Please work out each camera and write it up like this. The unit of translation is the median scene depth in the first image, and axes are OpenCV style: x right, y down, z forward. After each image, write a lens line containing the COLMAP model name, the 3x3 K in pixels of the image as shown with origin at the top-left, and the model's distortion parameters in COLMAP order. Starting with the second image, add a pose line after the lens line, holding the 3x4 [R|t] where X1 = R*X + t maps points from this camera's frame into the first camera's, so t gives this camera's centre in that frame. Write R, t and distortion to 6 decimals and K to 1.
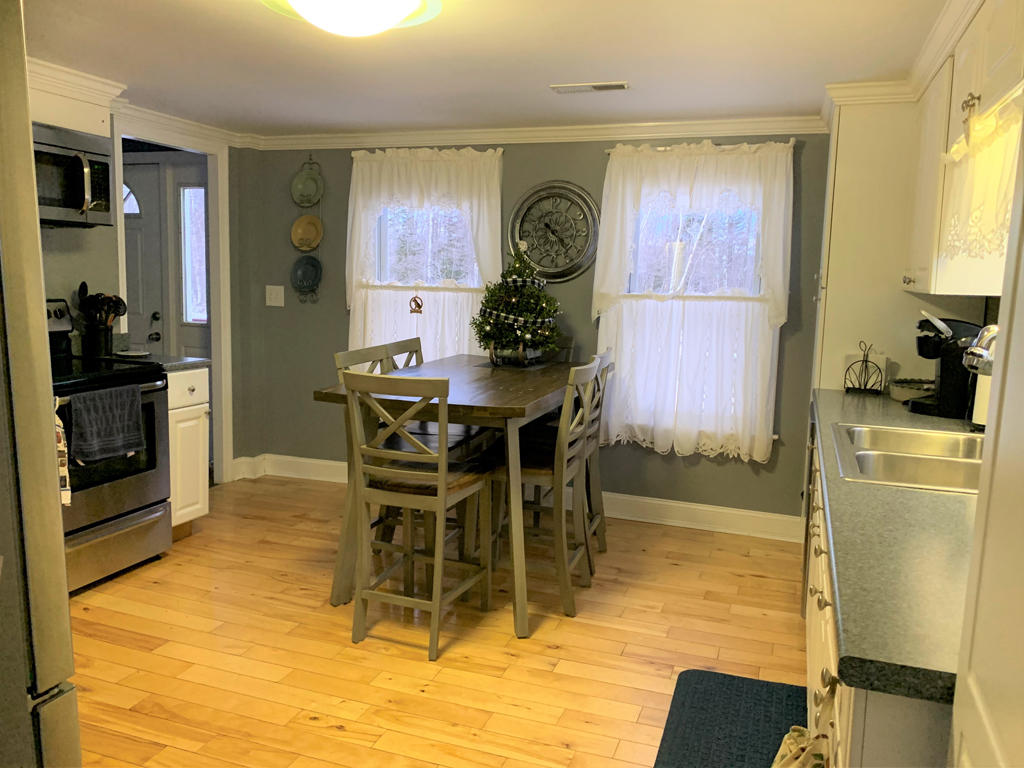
lens RADIAL K [[799.0, 0, 495.9], [0, 799.0, 381.5], [0, 0, 1]] dist [0.040895, -0.092949]
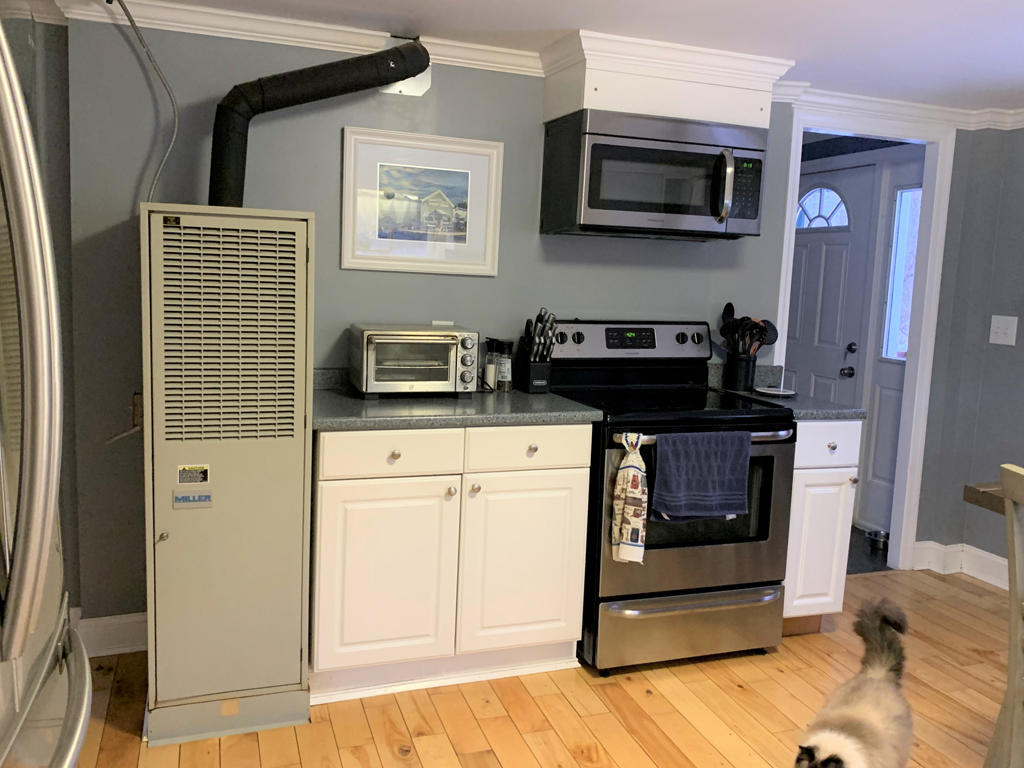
lens RADIAL K [[836.4, 0, 510.8], [0, 836.4, 372.8], [0, 0, 1]] dist [0.056816, -0.084545]
pose [[0.639927, 0.088205, -0.763356, 0.030114], [-0.124225, 0.992198, 0.010509, -0.030571], [0.758328, 0.088103, 0.645892, 0.250716]]
